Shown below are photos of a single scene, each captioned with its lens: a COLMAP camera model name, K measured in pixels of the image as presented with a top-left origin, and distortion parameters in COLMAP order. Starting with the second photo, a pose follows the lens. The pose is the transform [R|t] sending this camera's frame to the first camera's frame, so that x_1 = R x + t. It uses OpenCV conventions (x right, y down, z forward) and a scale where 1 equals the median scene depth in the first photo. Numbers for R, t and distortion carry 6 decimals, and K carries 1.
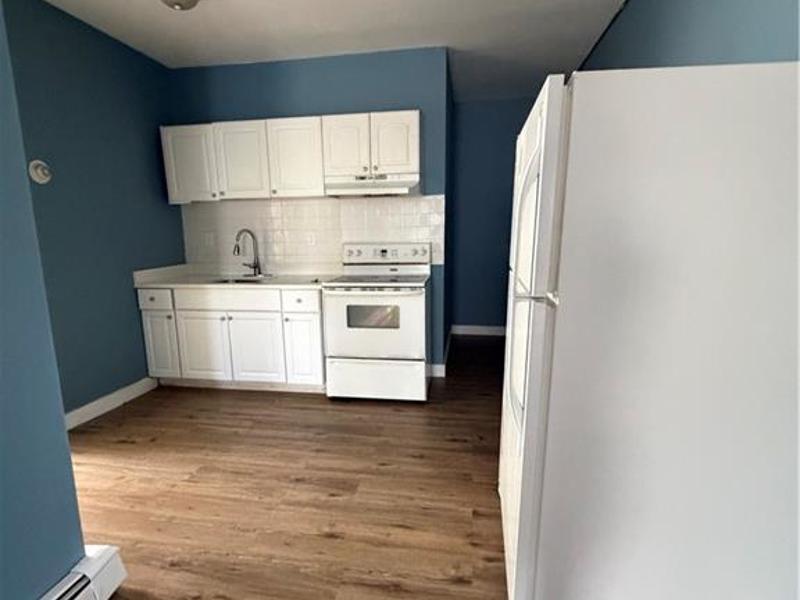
lens RADIAL K [[424.8, 0, 401.3], [0, 424.8, 301.4], [0, 0, 1]] dist [-0.000053, 0.000683]
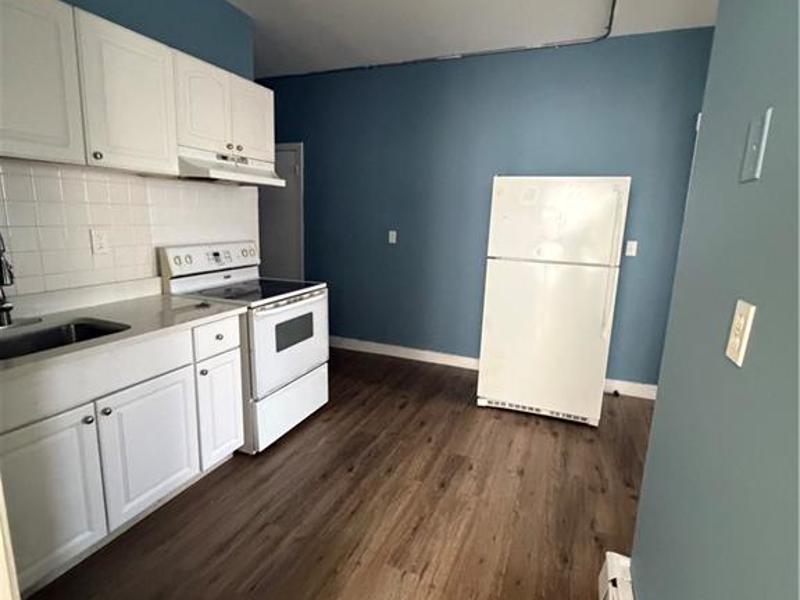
lens RADIAL K [[424.8, 0, 400.6], [0, 424.8, 299.8], [0, 0, 1]] dist [-0.000053, 0.000683]
pose [[0.228354, -0.169018, 0.958795, -0.811419], [0.135169, 0.980782, 0.140701, -0.114522], [-0.964149, 0.097470, 0.246811, 0.568360]]
